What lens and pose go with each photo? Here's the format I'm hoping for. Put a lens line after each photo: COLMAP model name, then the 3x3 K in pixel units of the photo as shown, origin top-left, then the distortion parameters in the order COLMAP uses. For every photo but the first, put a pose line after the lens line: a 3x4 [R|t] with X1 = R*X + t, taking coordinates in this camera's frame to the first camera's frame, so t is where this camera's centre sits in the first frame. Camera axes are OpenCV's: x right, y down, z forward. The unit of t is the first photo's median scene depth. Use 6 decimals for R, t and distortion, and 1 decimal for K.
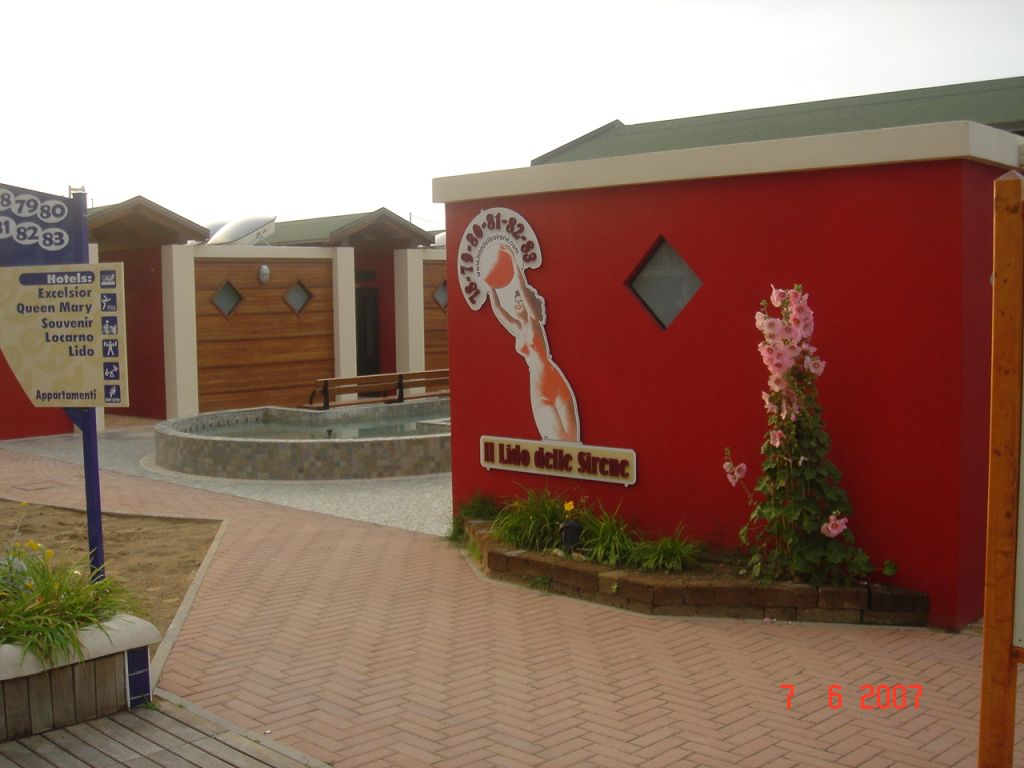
lens RADIAL K [[1159.4, 0, 512.0], [0, 1159.4, 384.0], [0, 0, 1]] dist [-0.198564, 0.268351]
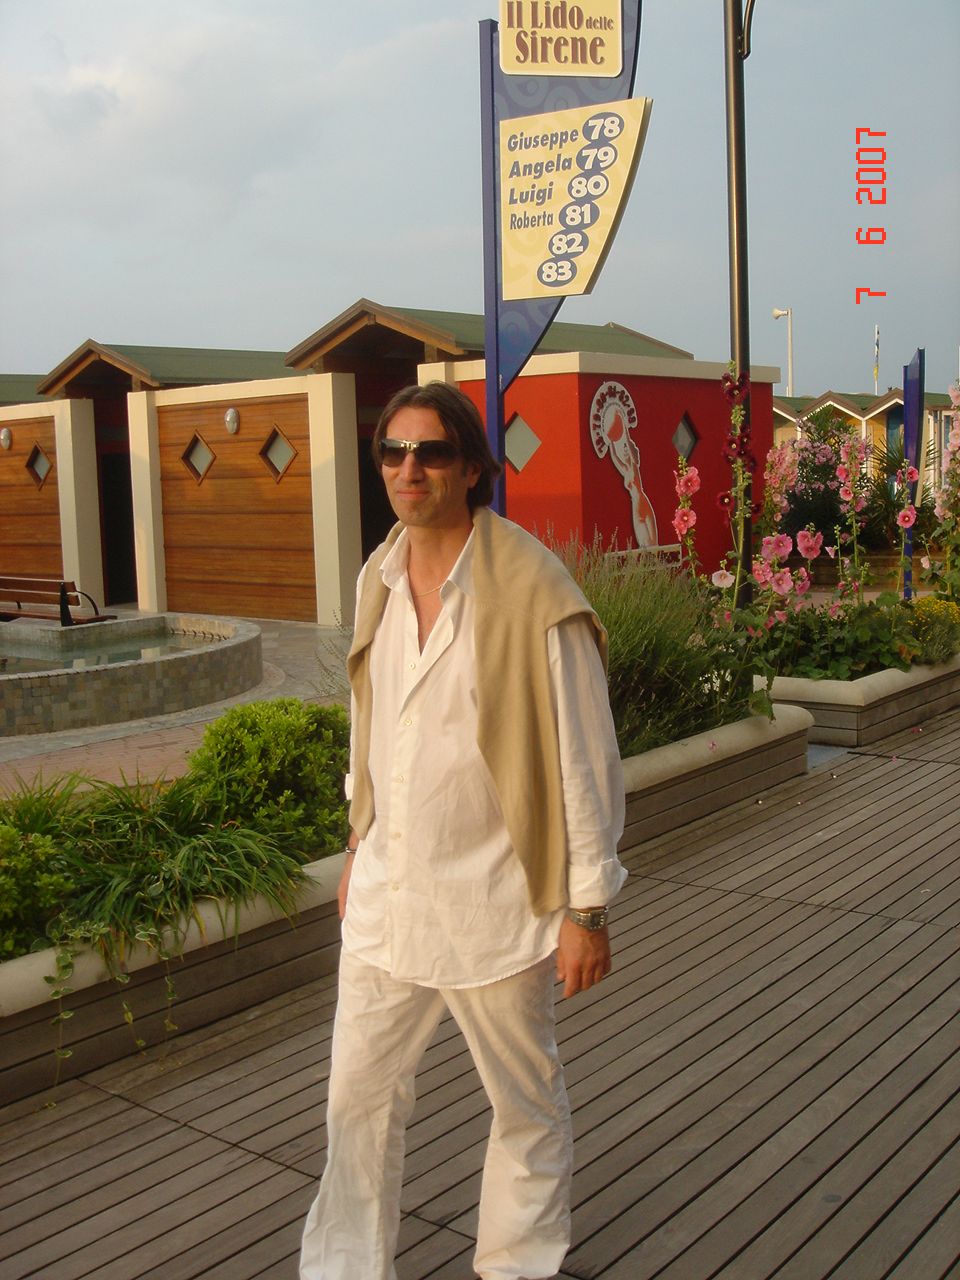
lens RADIAL K [[1449.3, 0, 480.0], [0, 1449.3, 640.0], [0, 0, 1]] dist [-0.198564, 0.268351]
pose [[-0.065635, -0.101251, 0.992693, -1.148065], [0.115191, 0.987419, 0.108329, -0.036457], [-0.991173, 0.121459, -0.053146, 0.860483]]
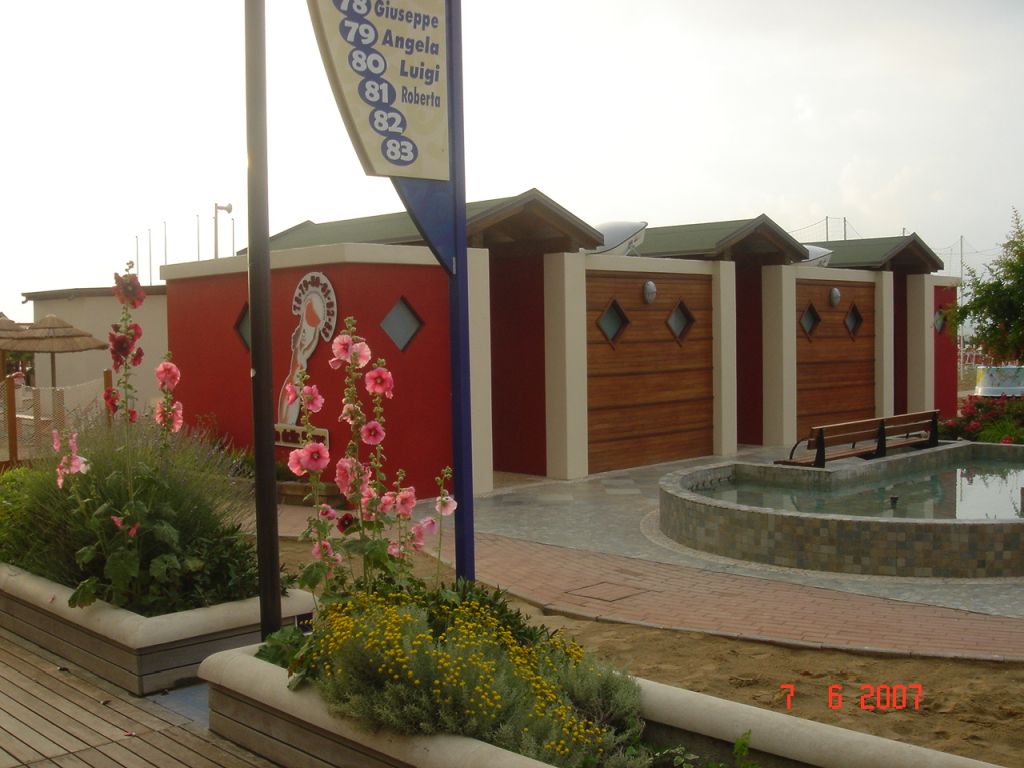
lens RADIAL K [[1159.4, 0, 512.0], [0, 1159.4, 384.0], [0, 0, 1]] dist [-0.198564, 0.268351]
pose [[0.999308, 0.002679, -0.037107, -0.426581], [-0.003644, 0.999656, -0.025977, -0.015285], [0.037024, 0.026094, 0.998974, 0.286486]]
